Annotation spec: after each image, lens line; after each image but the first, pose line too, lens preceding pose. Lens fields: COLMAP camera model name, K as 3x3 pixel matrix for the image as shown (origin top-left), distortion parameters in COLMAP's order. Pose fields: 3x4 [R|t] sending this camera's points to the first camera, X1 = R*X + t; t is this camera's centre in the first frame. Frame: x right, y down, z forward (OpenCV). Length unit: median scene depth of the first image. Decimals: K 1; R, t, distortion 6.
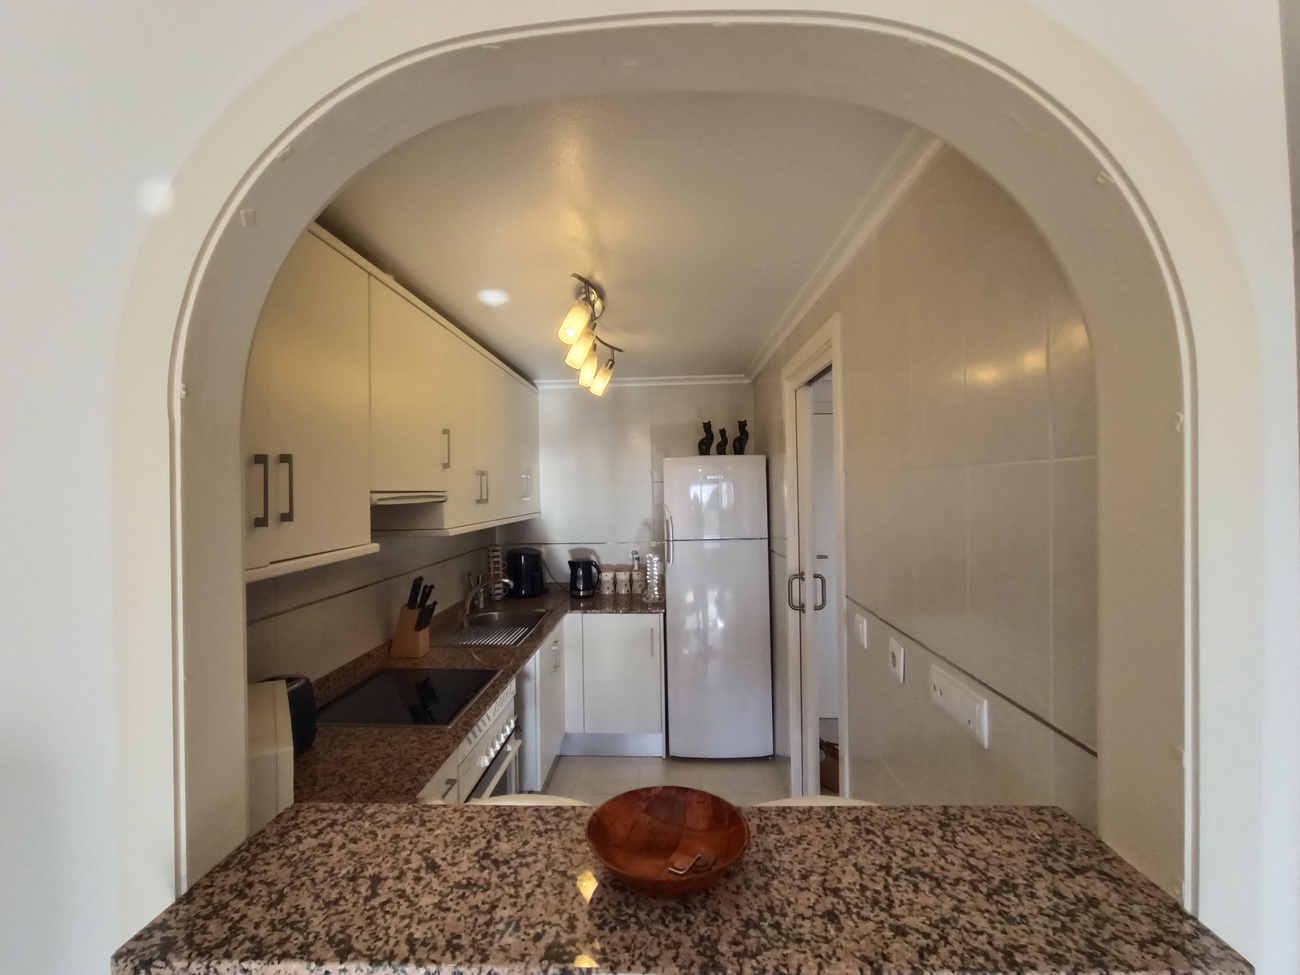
lens RADIAL K [[592.1, 0, 639.8], [0, 592.1, 483.3], [0, 0, 1]] dist [-0.025940, 0.013565]
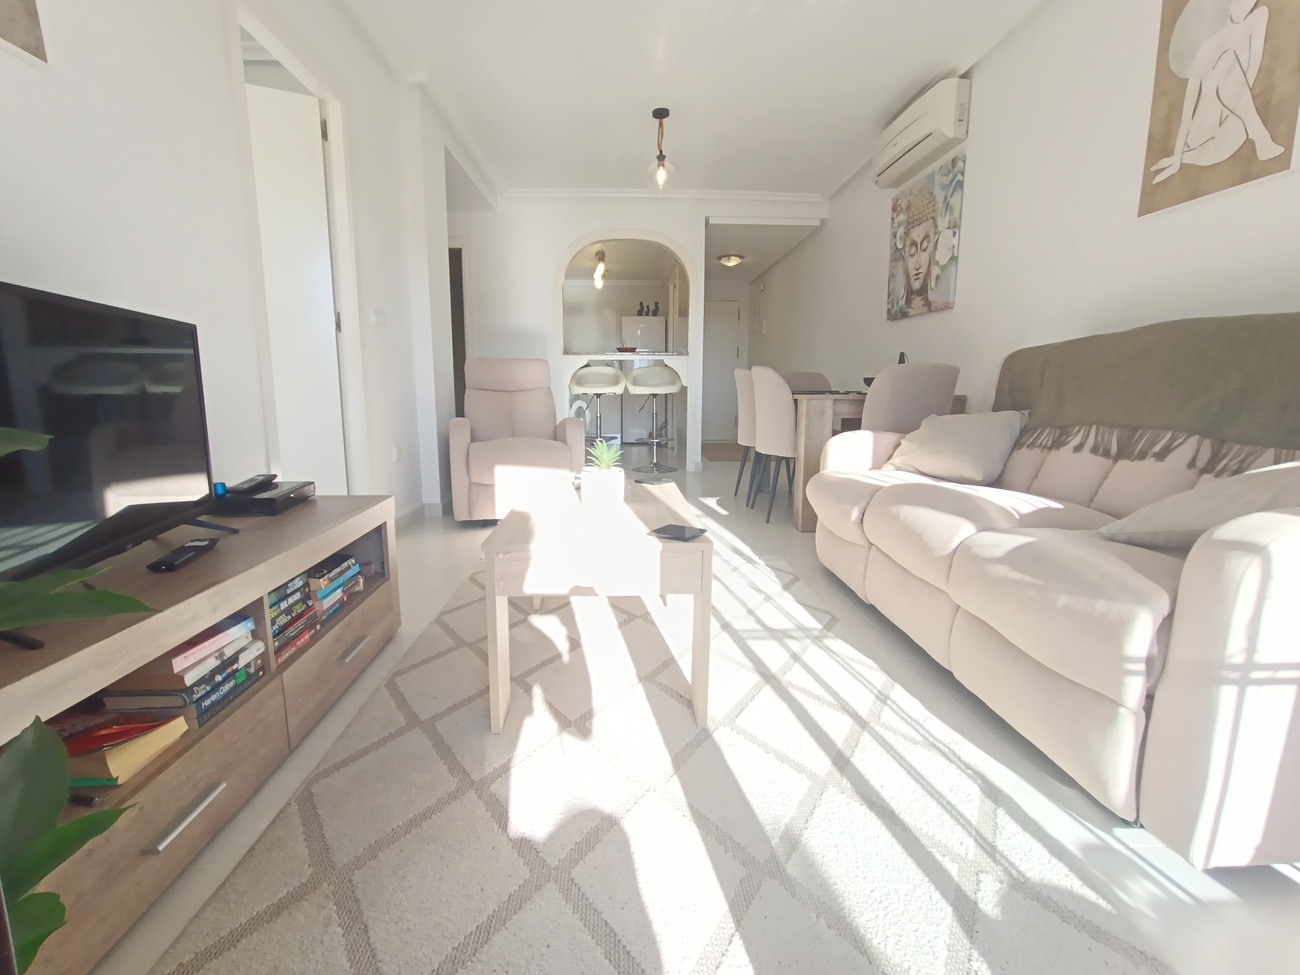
lens RADIAL K [[592.1, 0, 638.5], [0, 592.1, 483.9], [0, 0, 1]] dist [-0.025940, 0.013565]
pose [[0.996230, 0.006717, 0.086488, -0.108140], [-0.021005, 0.986006, 0.165381, 0.256924], [-0.084167, -0.166574, 0.982430, -1.639398]]
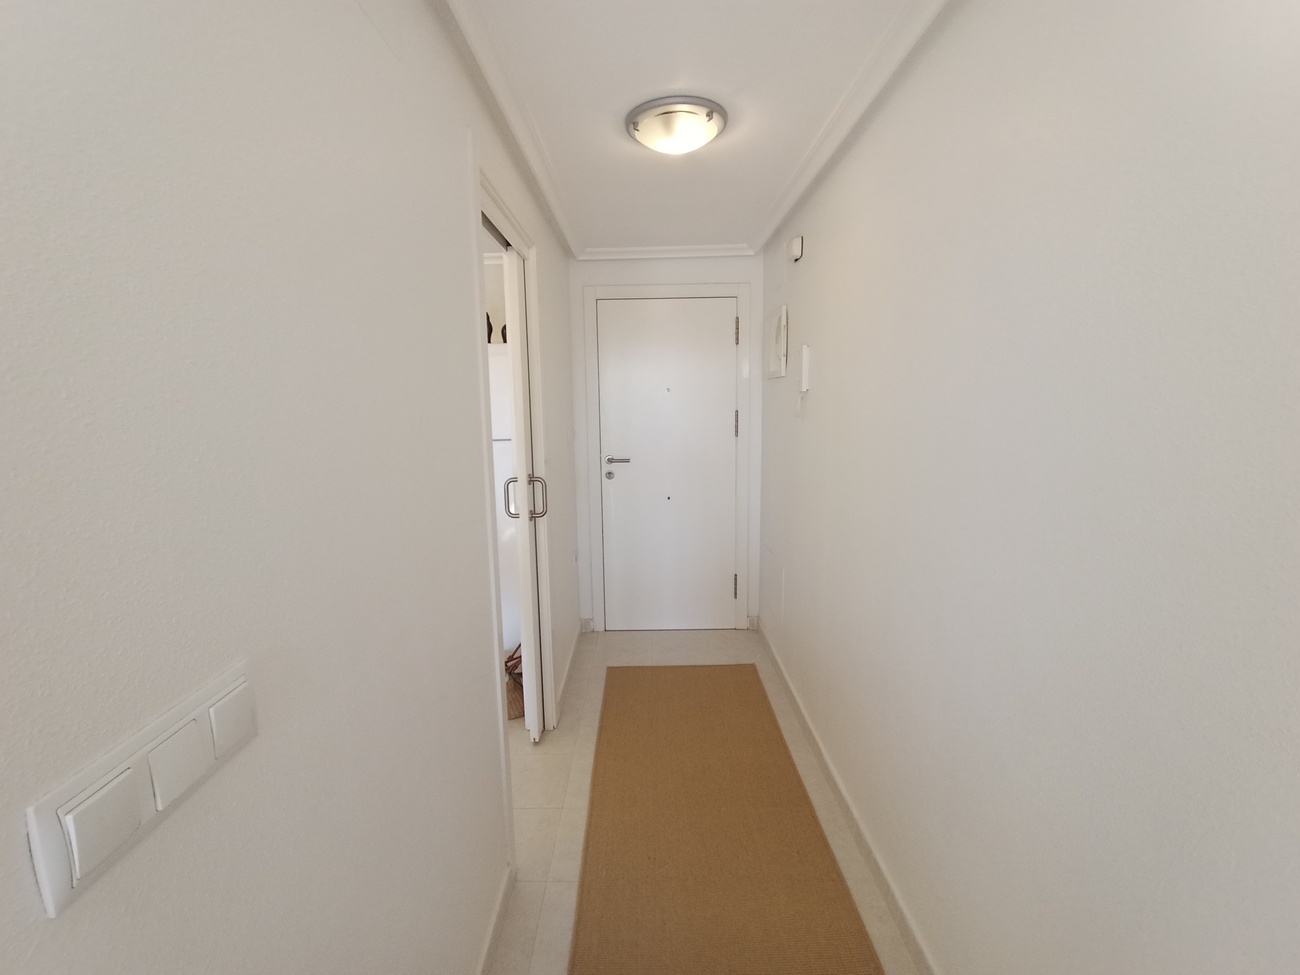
lens RADIAL K [[592.1, 0, 640.9], [0, 592.1, 491.6], [0, 0, 1]] dist [-0.025940, 0.013565]
pose [[0.999077, -0.008832, 0.042036, 0.386762], [0.001915, 0.986819, 0.161818, 0.031535], [-0.042911, -0.161588, 0.985925, 0.116563]]
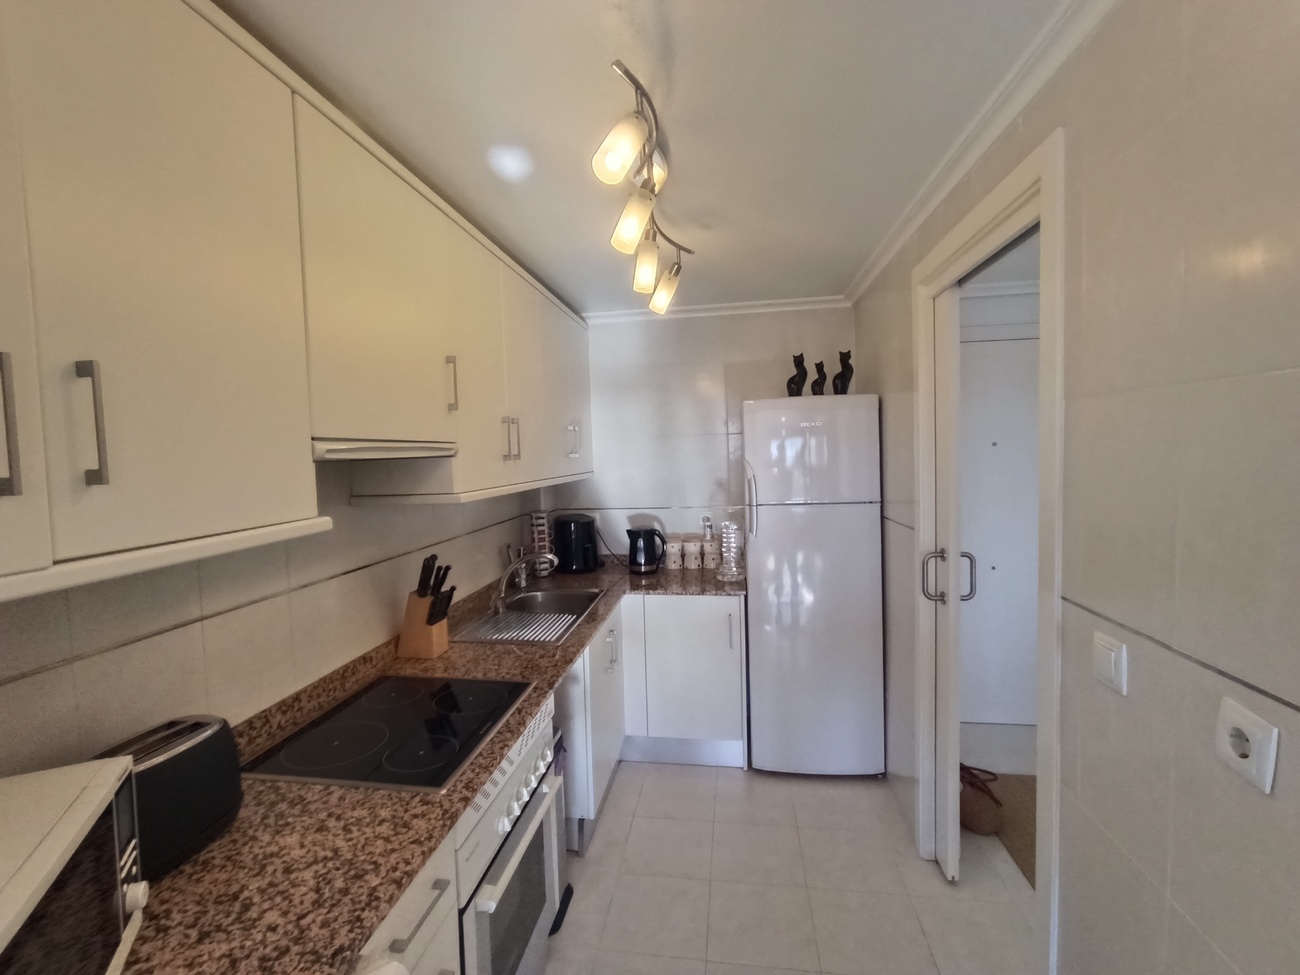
lens RADIAL K [[592.1, 0, 641.0], [0, 592.1, 483.2], [0, 0, 1]] dist [-0.025940, 0.013565]
pose [[0.994530, -0.008065, -0.104136, -0.016939], [0.014792, 0.997840, 0.063997, 0.016107], [0.103395, -0.065187, 0.992502, 0.229225]]
